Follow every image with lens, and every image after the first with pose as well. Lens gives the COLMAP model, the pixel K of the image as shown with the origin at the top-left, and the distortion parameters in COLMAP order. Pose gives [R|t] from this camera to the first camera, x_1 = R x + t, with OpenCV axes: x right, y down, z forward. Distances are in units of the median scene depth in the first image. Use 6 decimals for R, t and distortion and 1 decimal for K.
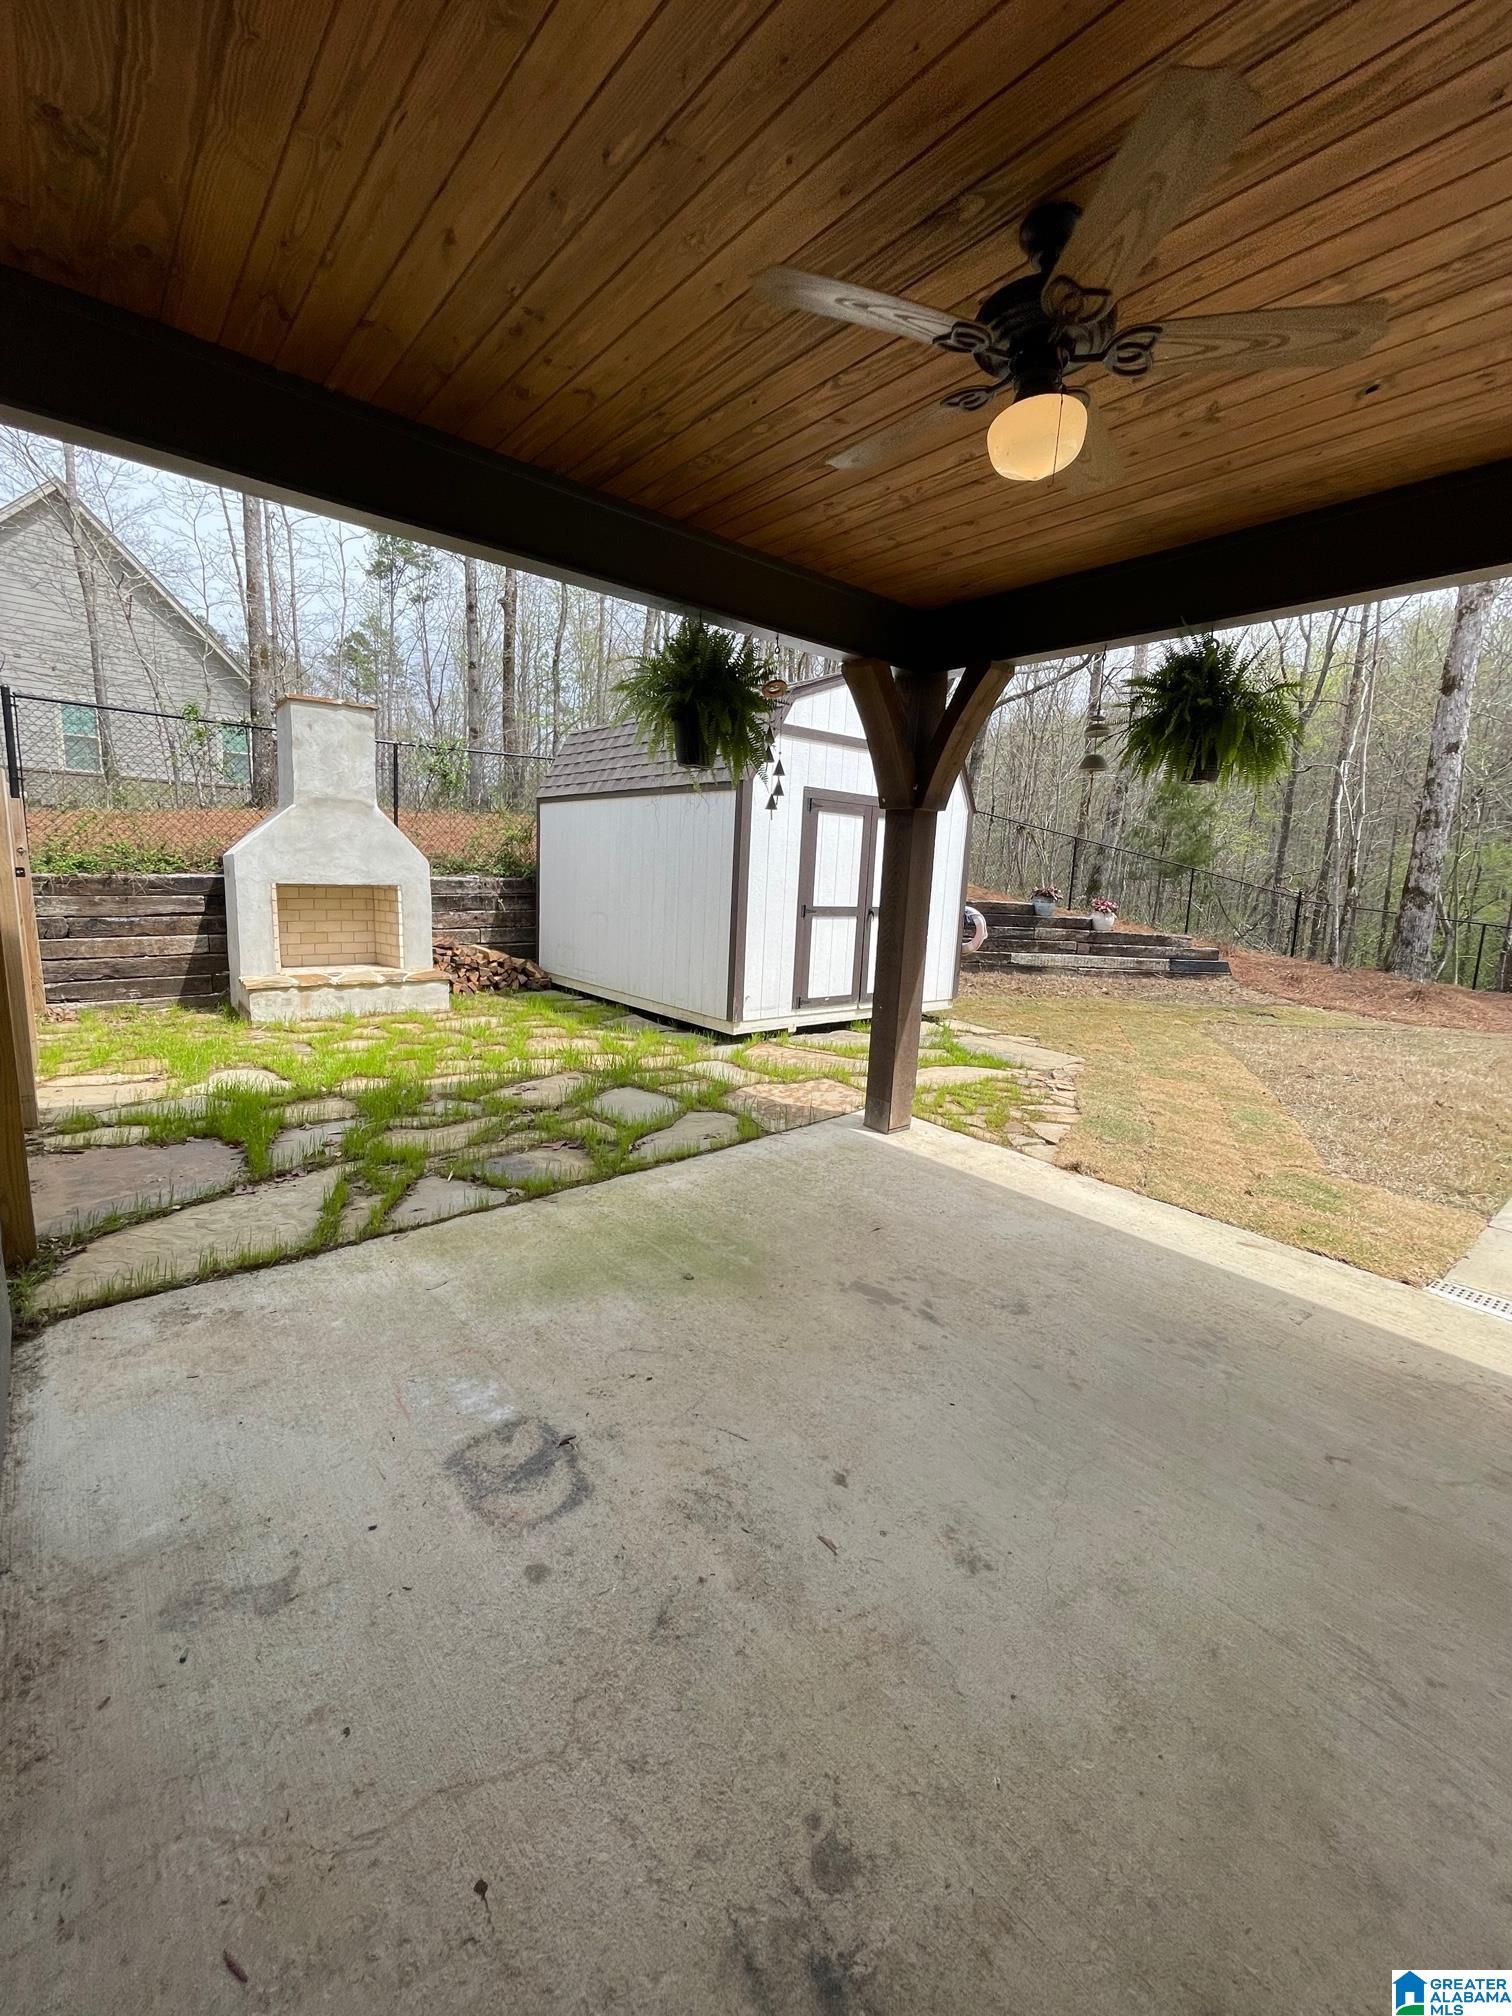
lens RADIAL K [[811.9, 0, 755.2], [0, 811.9, 1001.9], [0, 0, 1]] dist [-0.000777, -0.000011]
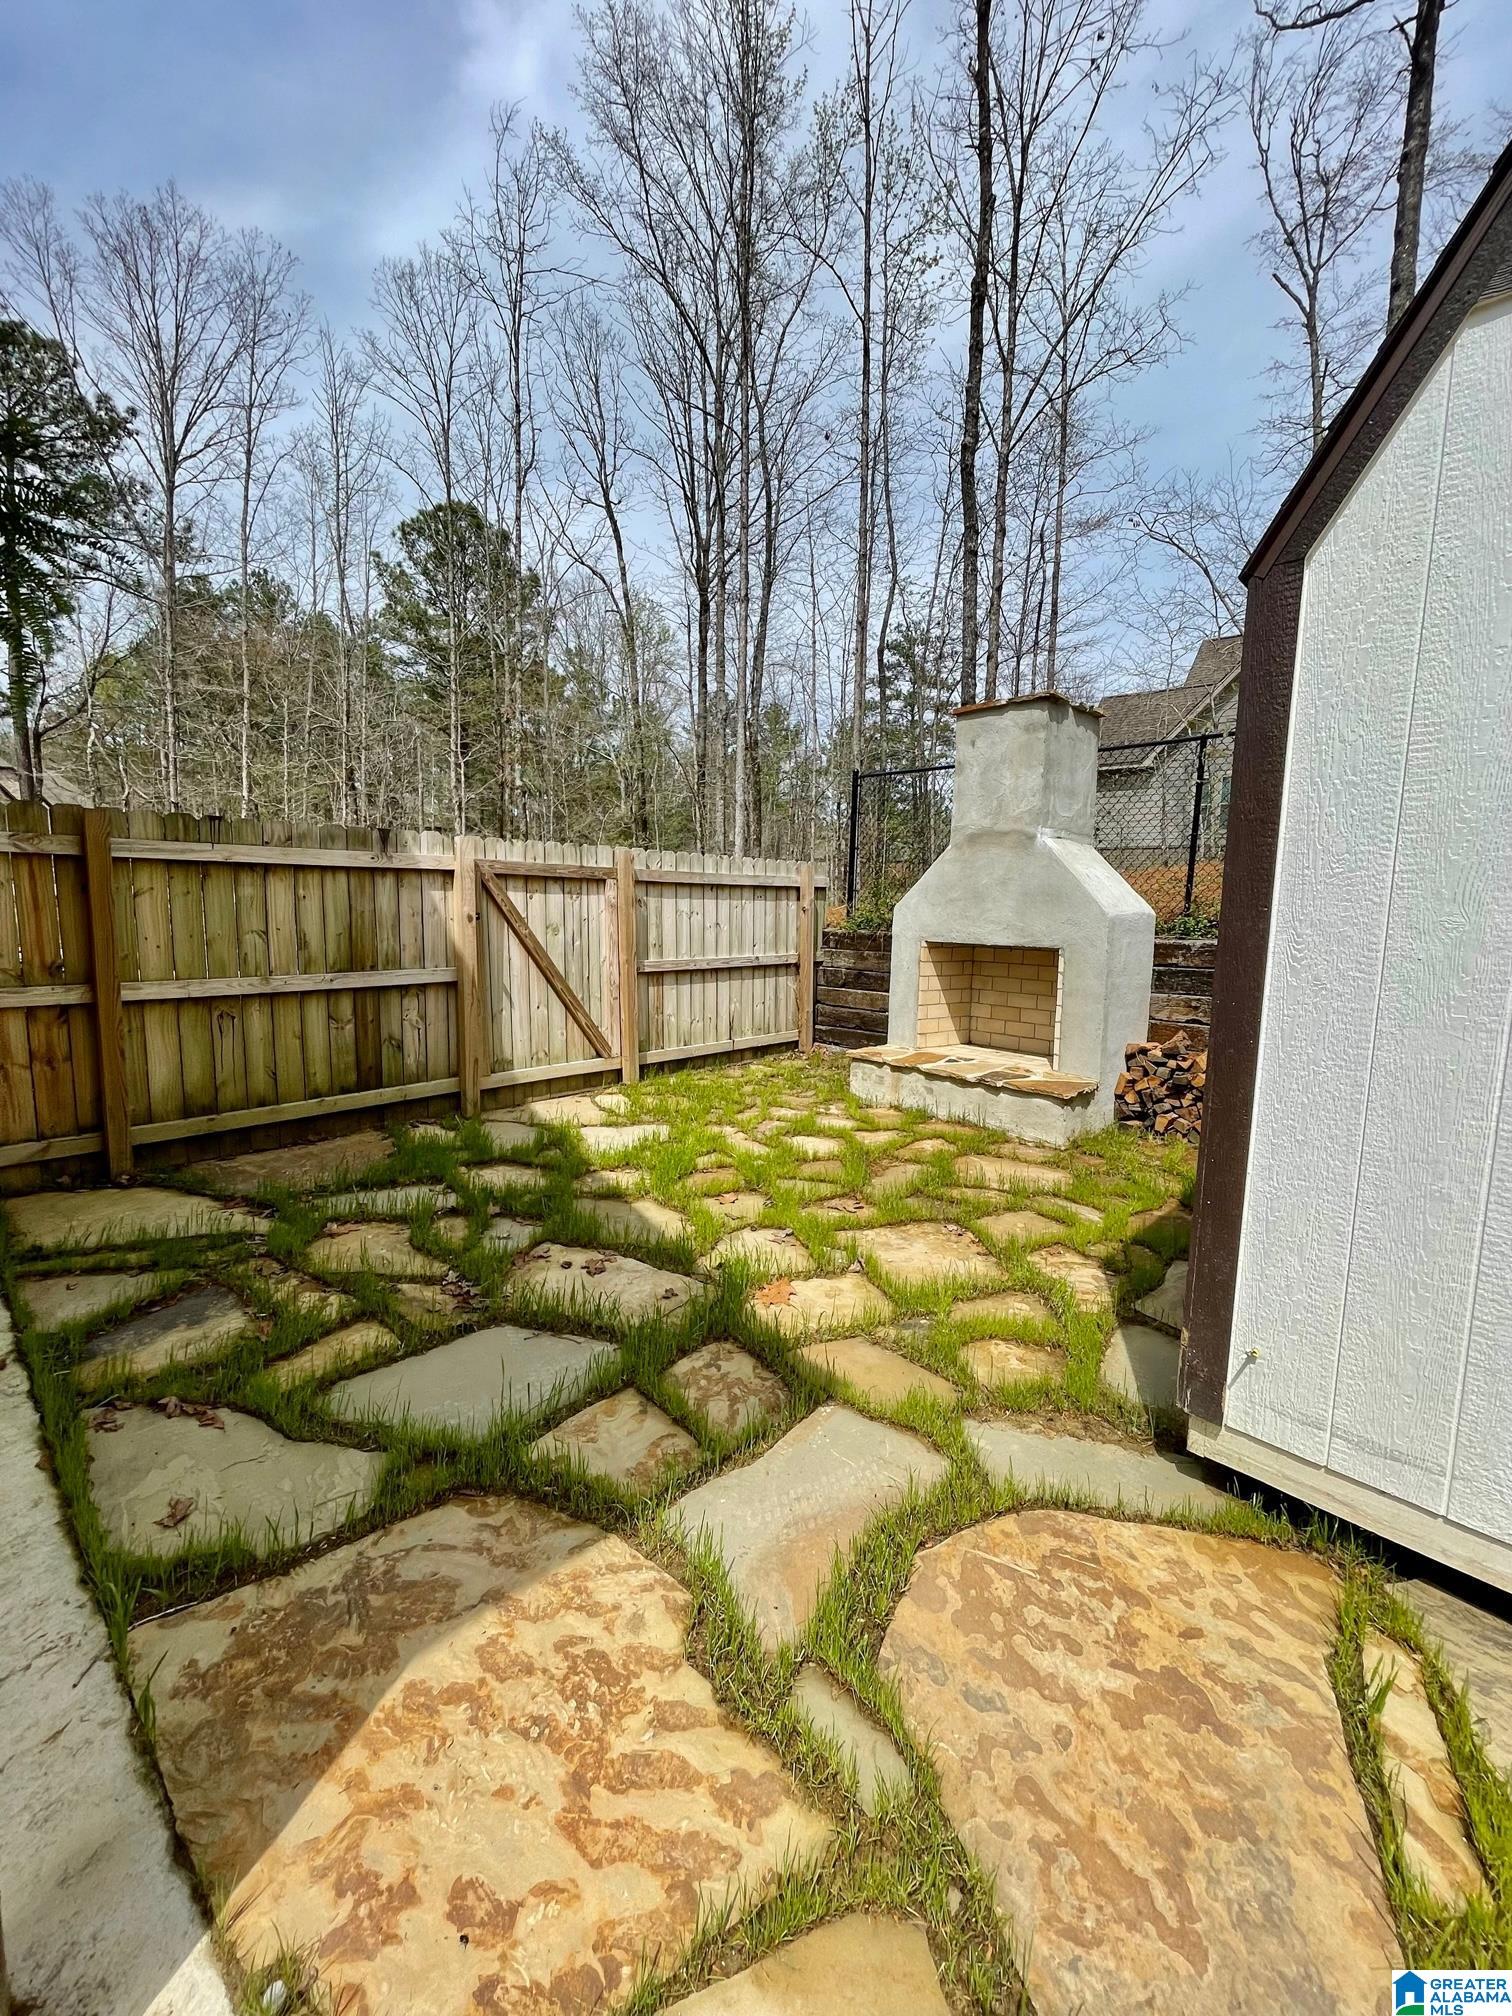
lens RADIAL K [[811.9, 0, 758.9], [0, 811.9, 1005.8], [0, 0, 1]] dist [-0.000777, -0.000011]
pose [[0.101237, 0.089827, -0.990799, 0.298862], [-0.181577, 0.980856, 0.070372, -0.141825], [0.978152, 0.172782, 0.115609, 0.970994]]
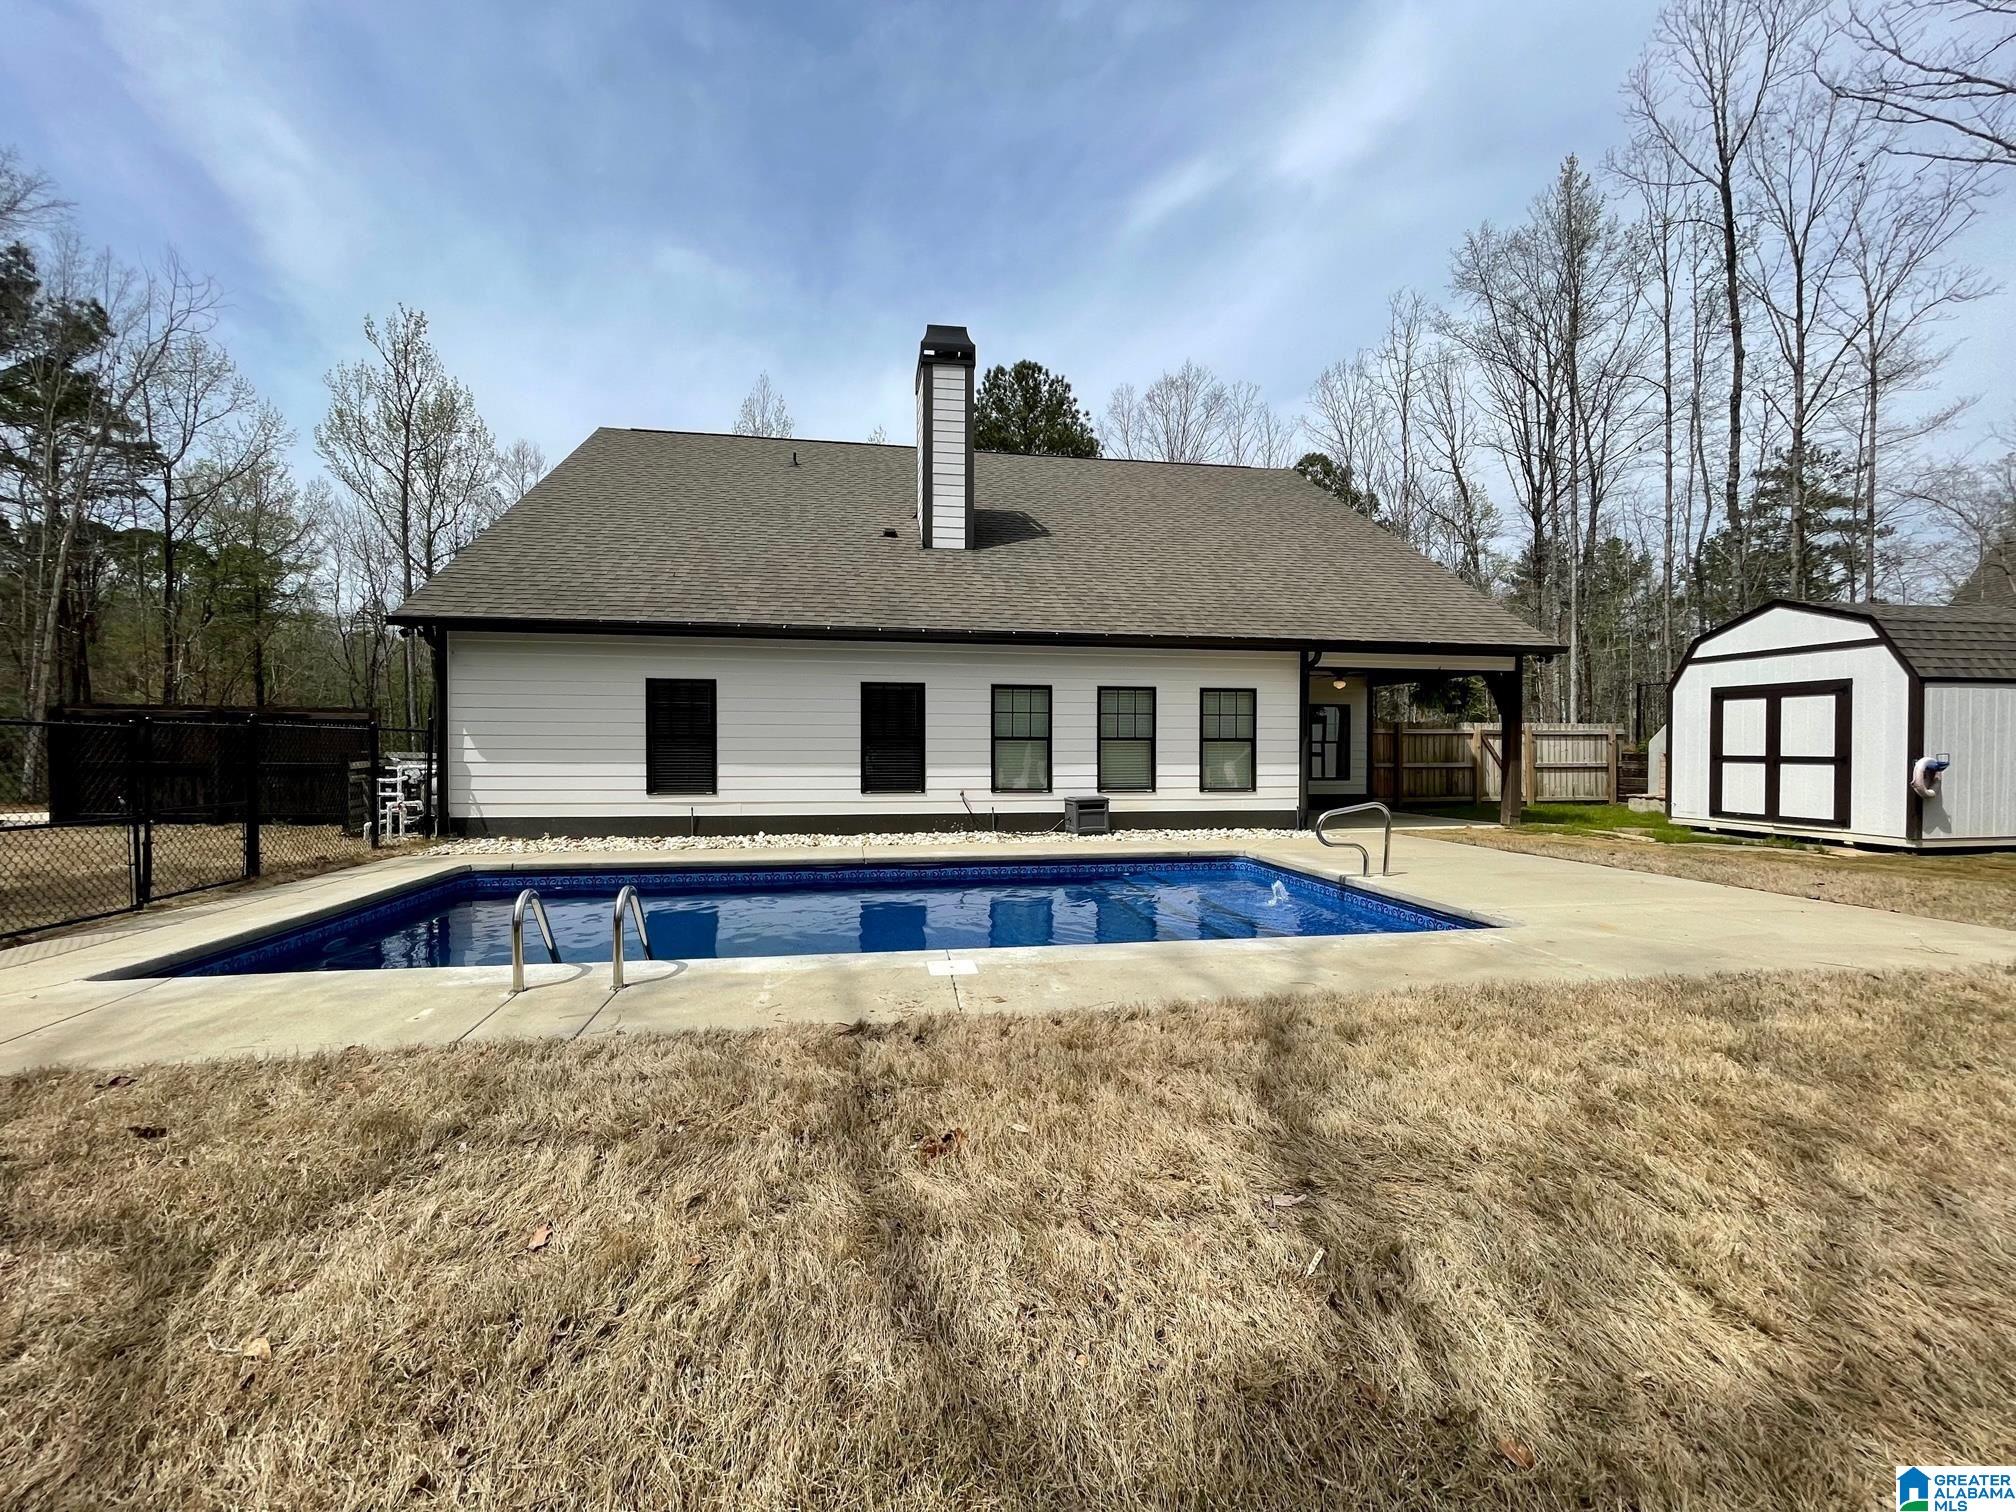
lens RADIAL K [[811.9, 0, 996.7], [0, 811.9, 762.2], [0, 0, 1]] dist [-0.000777, -0.000011]
pose [[-0.510611, -0.027643, -0.859367, 2.974962], [-0.162954, 0.984480, 0.065155, 0.040515], [0.844229, 0.173307, -0.507191, 0.763048]]
